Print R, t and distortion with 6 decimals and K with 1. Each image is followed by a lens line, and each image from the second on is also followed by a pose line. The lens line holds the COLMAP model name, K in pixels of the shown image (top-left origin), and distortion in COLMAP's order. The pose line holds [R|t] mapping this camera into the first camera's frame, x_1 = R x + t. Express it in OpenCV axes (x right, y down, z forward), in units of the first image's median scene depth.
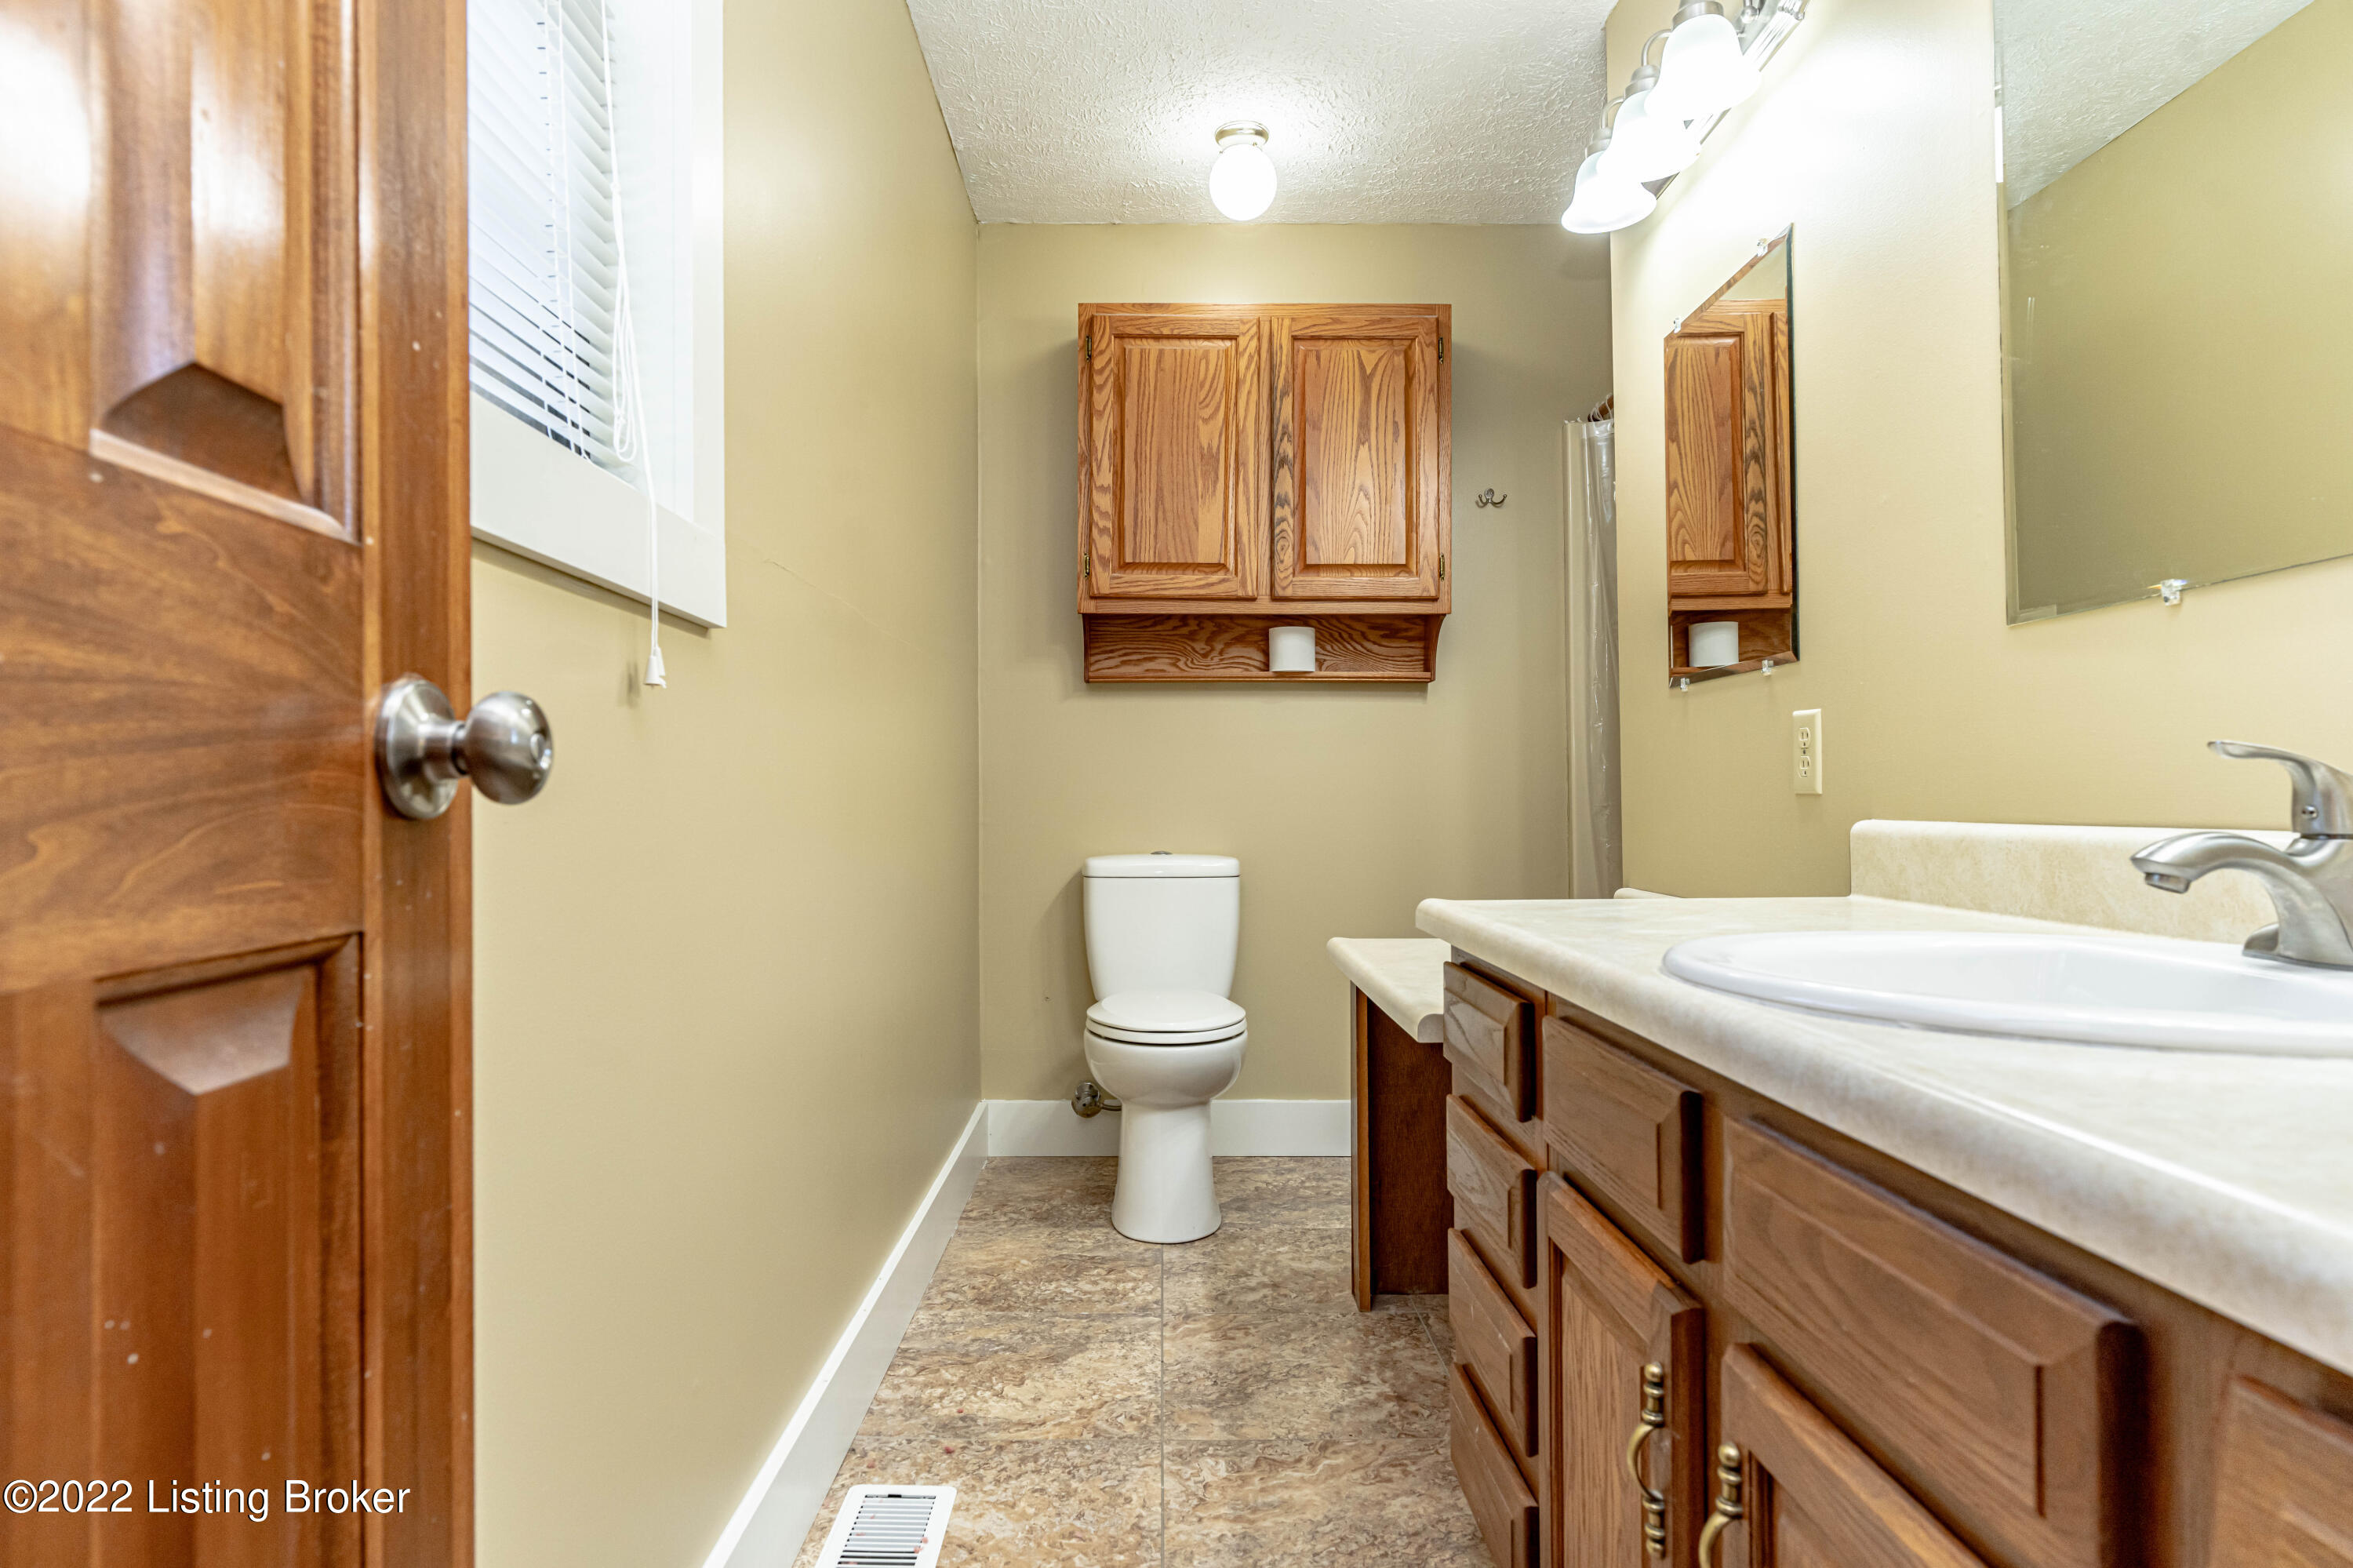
lens RADIAL K [[1360.7, 0, 1176.5], [0, 1360.7, 784.0], [0, 0, 1]] dist [0.001718, 0.001195]
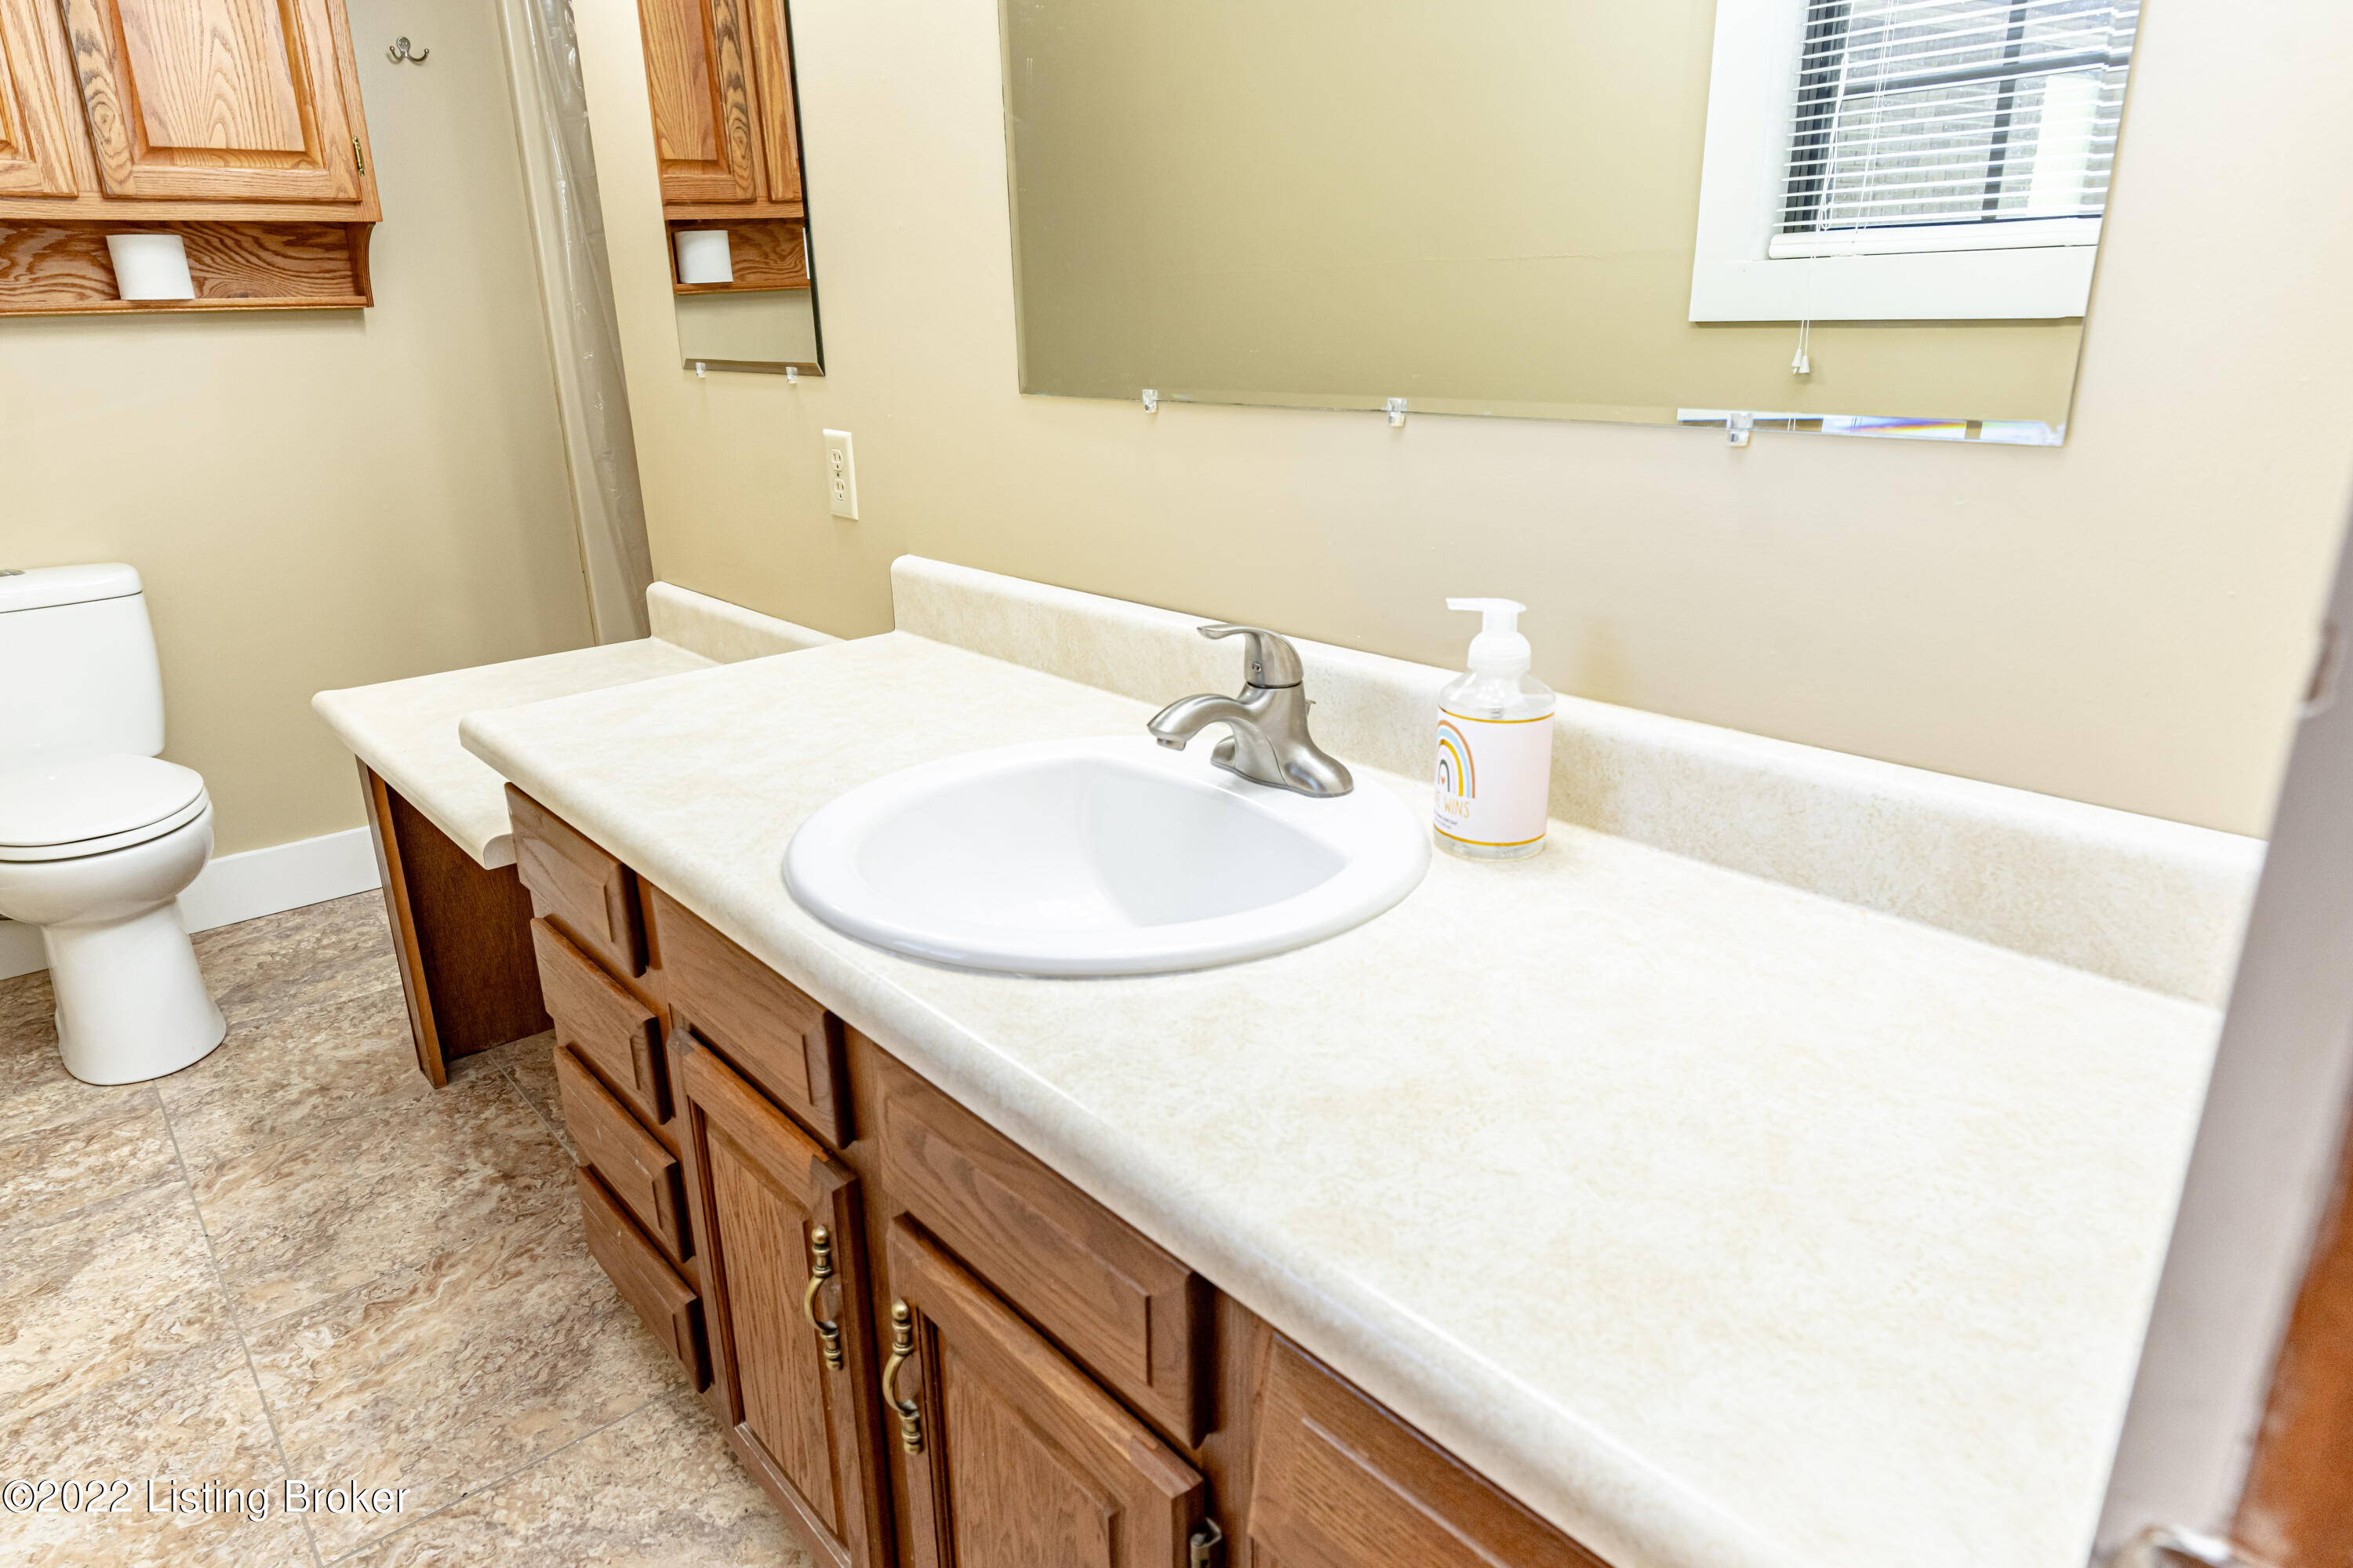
lens RADIAL K [[1451.8, 0, 1176.5], [0, 1451.8, 784.0], [0, 0, 1]] dist [0.002301, 0.000892]
pose [[0.769326, -0.210705, 0.603110, -0.036306], [-0.002220, 0.943158, 0.332337, -0.167704], [-0.638853, -0.257014, 0.725128, 0.016595]]
